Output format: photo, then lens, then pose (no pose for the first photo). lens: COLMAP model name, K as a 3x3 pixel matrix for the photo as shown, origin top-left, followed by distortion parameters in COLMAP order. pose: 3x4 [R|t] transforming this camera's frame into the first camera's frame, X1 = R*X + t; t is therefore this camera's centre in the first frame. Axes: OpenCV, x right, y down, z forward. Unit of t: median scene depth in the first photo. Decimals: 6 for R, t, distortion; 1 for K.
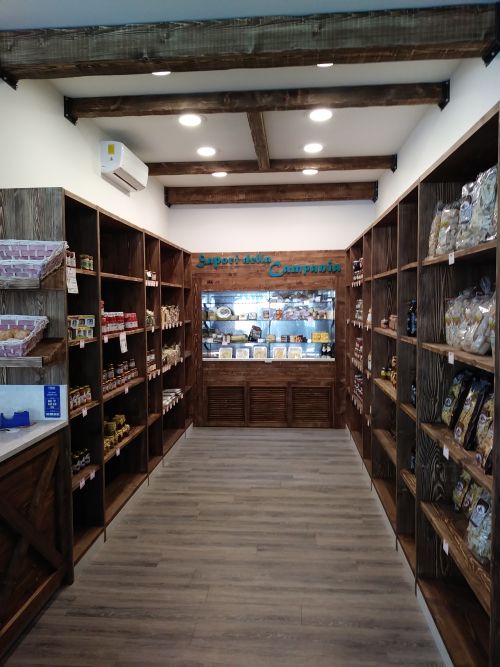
lens RADIAL K [[518.7, 0, 245.5], [0, 518.7, 329.9], [0, 0, 1]] dist [0.026150, -0.043375]
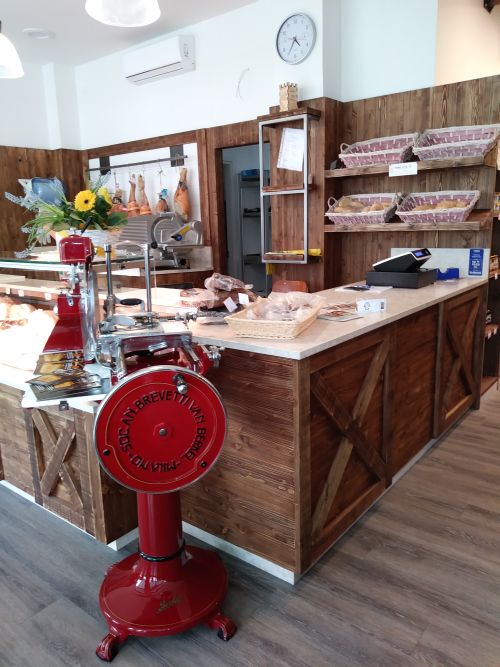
lens RADIAL K [[518.7, 0, 245.5], [0, 518.7, 329.9], [0, 0, 1]] dist [0.026150, -0.043375]
pose [[0.833851, 0.099100, -0.543020, -0.136027], [-0.008208, 0.985869, 0.167316, 0.089819], [0.551928, -0.135060, 0.822882, -0.318271]]
